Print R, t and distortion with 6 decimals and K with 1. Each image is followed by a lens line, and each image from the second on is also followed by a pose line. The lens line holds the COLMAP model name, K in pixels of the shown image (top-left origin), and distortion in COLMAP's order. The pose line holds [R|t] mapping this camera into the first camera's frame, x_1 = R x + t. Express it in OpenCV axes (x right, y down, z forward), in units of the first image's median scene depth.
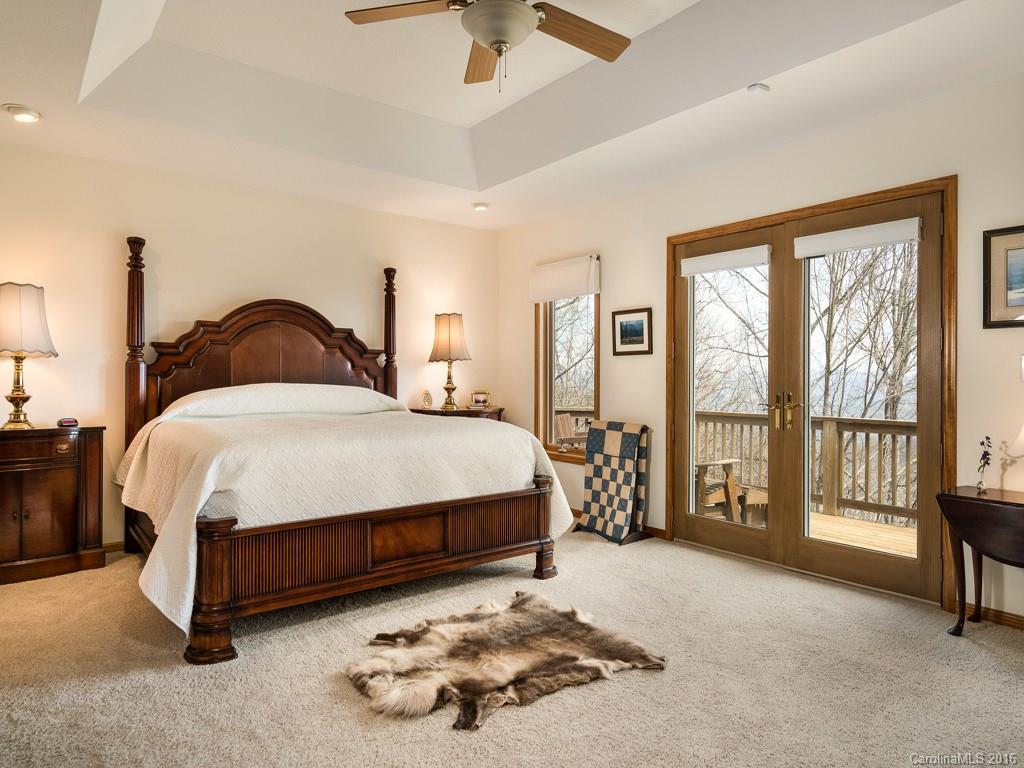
lens RADIAL K [[650.0, 0, 512.3], [0, 650.0, 381.1], [0, 0, 1]] dist [0.000978, -0.000582]
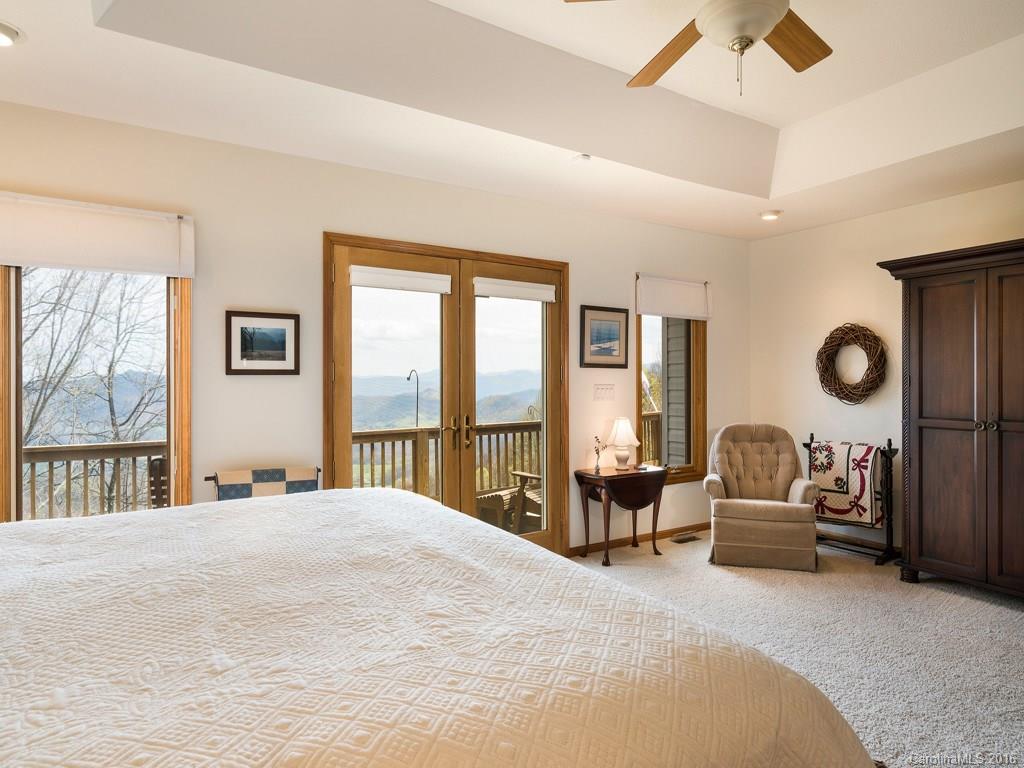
lens RADIAL K [[595.3, 0, 512.1], [0, 595.3, 383.4], [0, 0, 1]] dist [-0.002576, -0.001288]
pose [[0.087644, 0.005804, 0.996135, -0.464817], [0.014686, 0.999867, -0.007118, -0.022259], [-0.996044, 0.015253, 0.087547, 0.680917]]
